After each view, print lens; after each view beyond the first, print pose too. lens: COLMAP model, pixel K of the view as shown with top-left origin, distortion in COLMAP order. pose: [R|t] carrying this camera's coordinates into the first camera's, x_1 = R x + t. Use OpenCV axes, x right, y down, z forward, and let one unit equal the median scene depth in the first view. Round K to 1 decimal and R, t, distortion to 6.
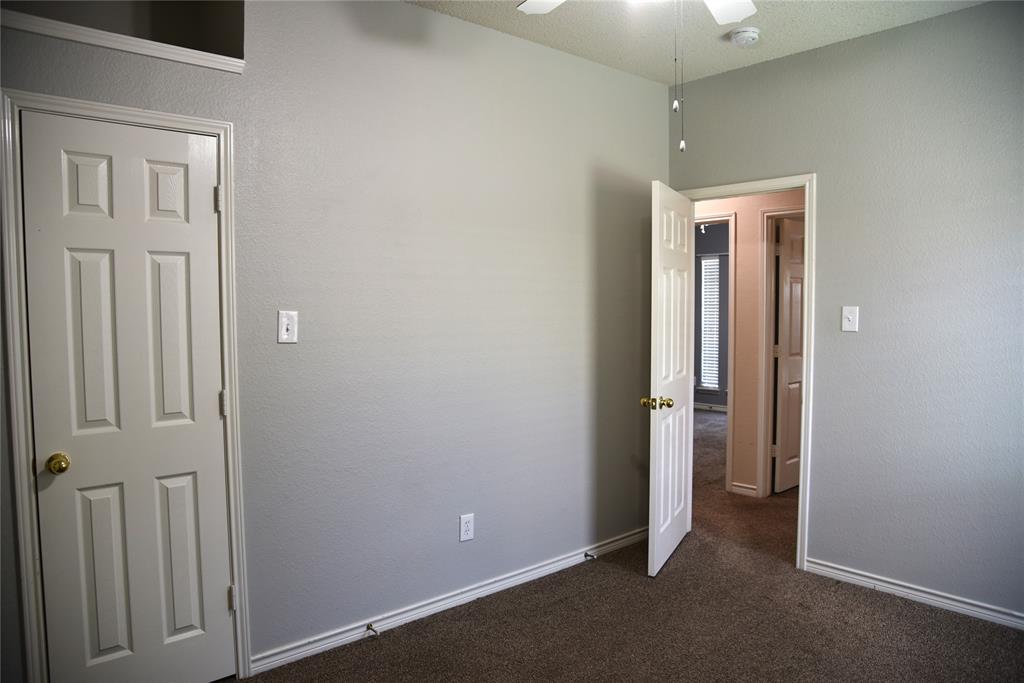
lens RADIAL K [[713.6, 0, 538.7], [0, 713.6, 347.0], [0, 0, 1]] dist [-0.079351, 0.028120]
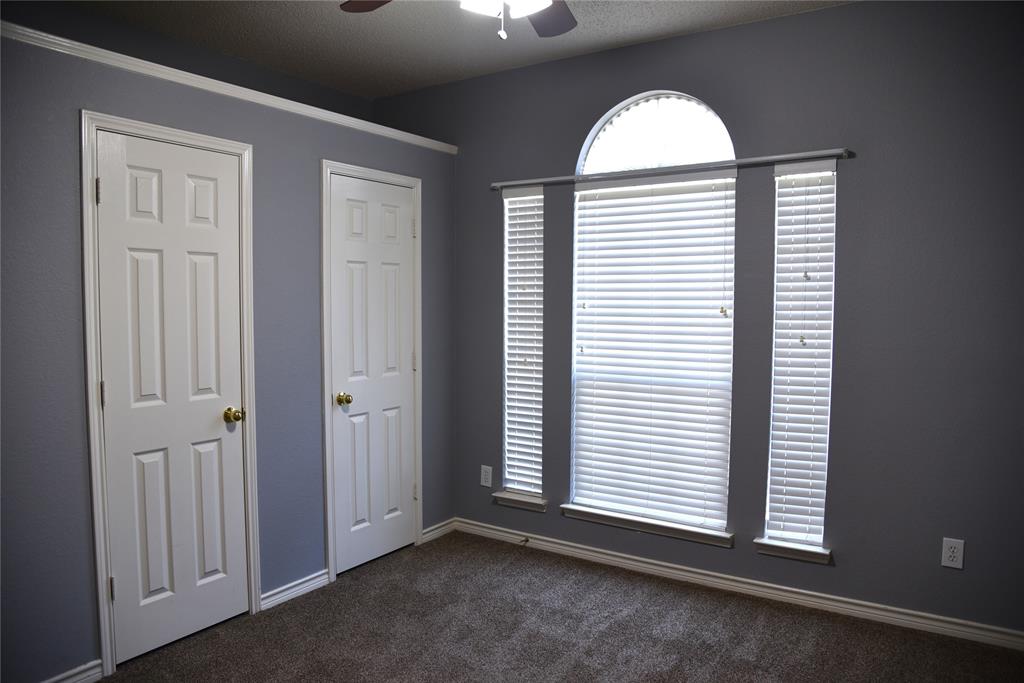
lens RADIAL K [[713.6, 0, 511.3], [0, 713.6, 342.7], [0, 0, 1]] dist [-0.079351, 0.028120]
pose [[0.970995, -0.006509, 0.239011, -0.281661], [0.006397, 0.999979, 0.001244, 0.017255], [-0.239014, 0.000321, 0.971016, -0.257813]]
